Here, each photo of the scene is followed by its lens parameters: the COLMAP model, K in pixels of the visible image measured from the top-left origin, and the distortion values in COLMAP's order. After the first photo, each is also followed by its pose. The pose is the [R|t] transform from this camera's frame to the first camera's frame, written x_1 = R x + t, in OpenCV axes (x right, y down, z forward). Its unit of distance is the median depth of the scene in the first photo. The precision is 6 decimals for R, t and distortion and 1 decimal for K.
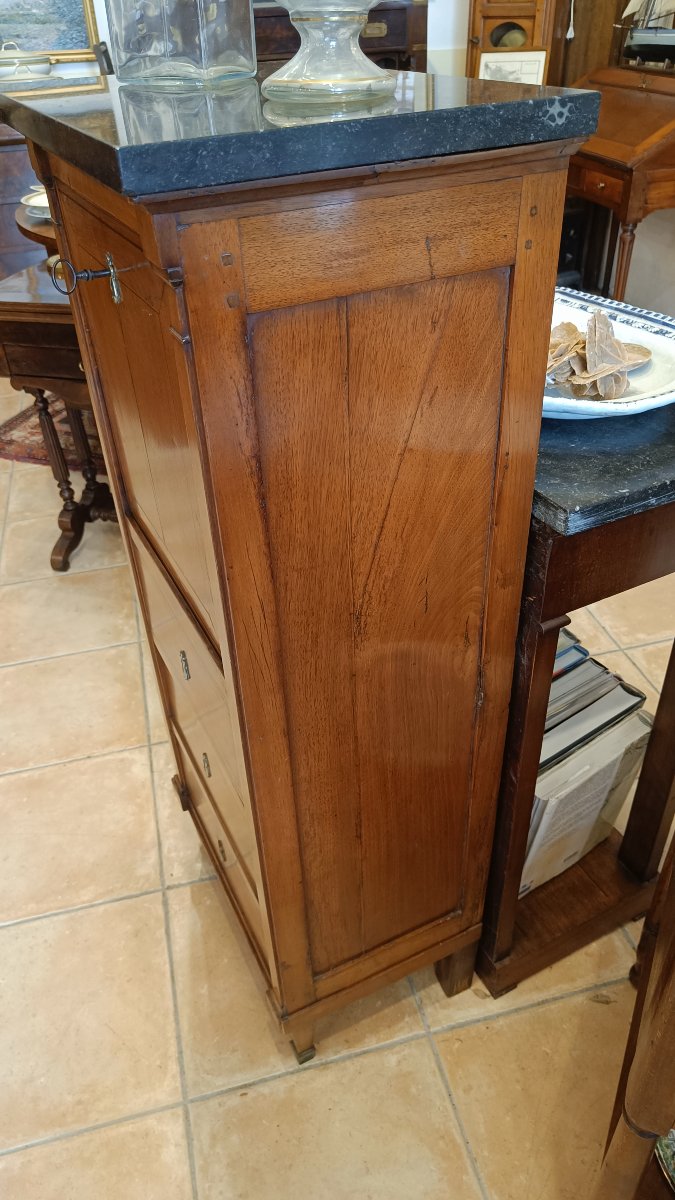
lens RADIAL K [[838.4, 0, 335.9], [0, 838.4, 596.7], [0, 0, 1]] dist [0.000099, -0.004569]
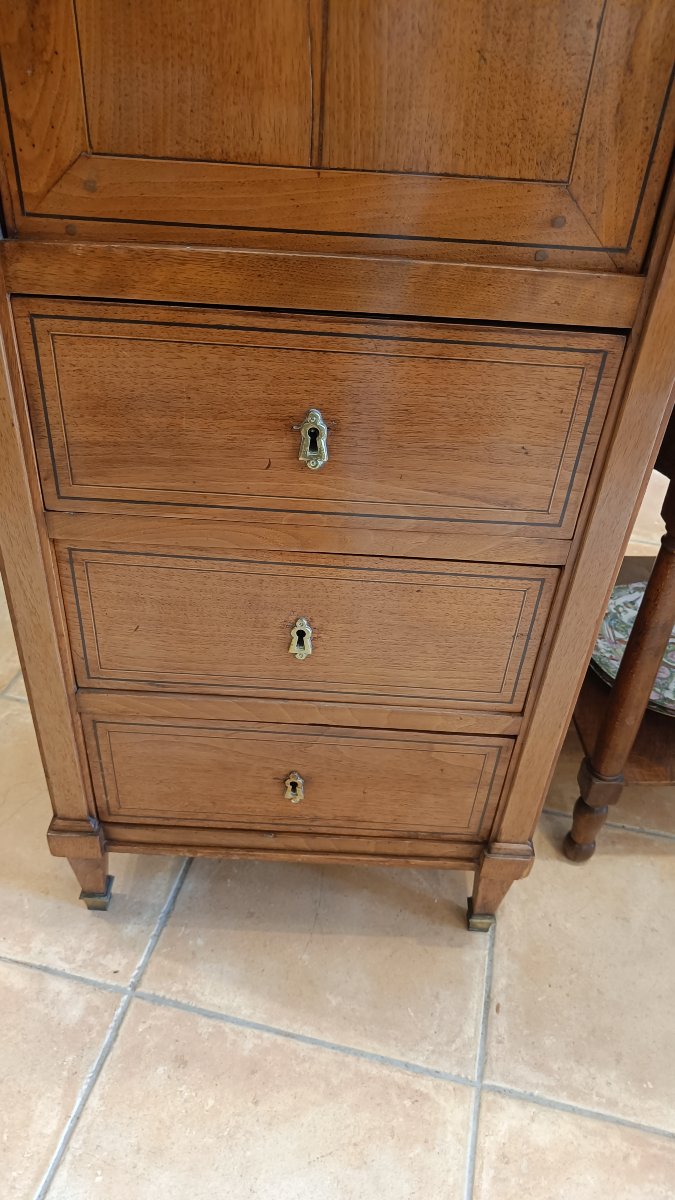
lens RADIAL K [[851.9, 0, 337.5], [0, 851.9, 600.0], [0, 0, 1]] dist [-0.026149, 0.021412]
pose [[0.459760, -0.491423, 0.739679, -0.507209], [0.459852, 0.844306, 0.275106, 0.019060], [-0.759709, 0.213660, 0.614160, 0.528705]]
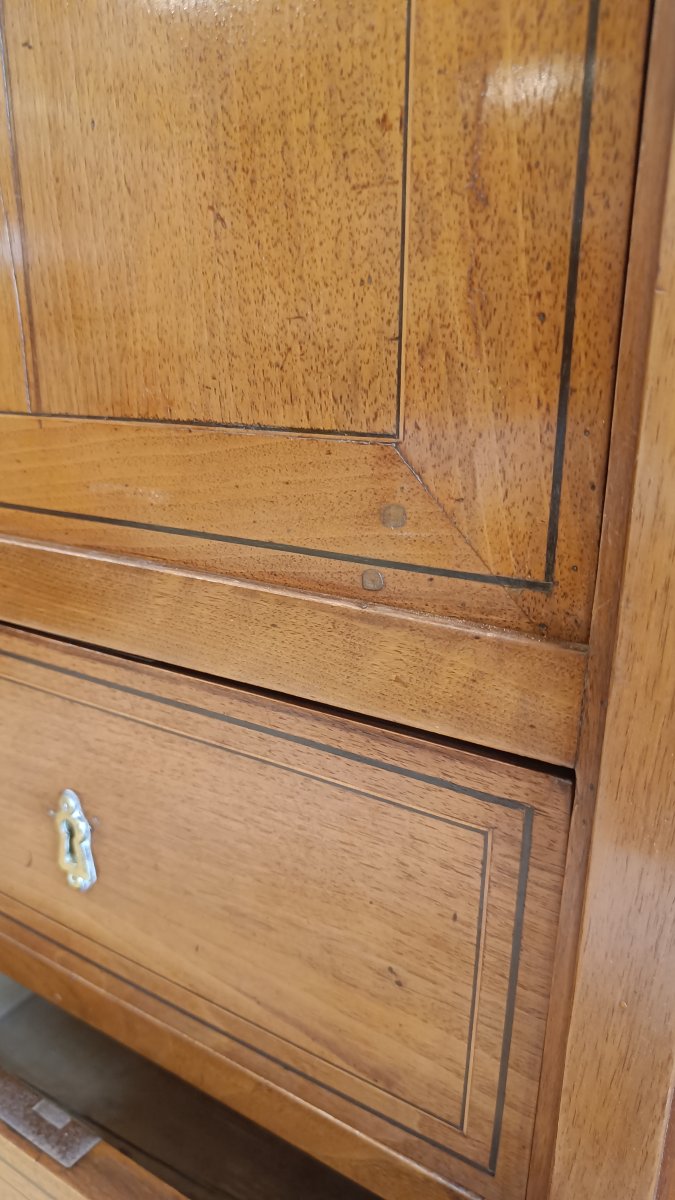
lens RADIAL K [[851.9, 0, 337.5], [0, 851.9, 600.0], [0, 0, 1]] dist [-0.026149, 0.021412]
pose [[0.858879, -0.115389, 0.499011, -0.195429], [0.273352, 0.927201, -0.256081, 0.085457], [-0.433135, 0.356348, 0.827895, 0.514469]]
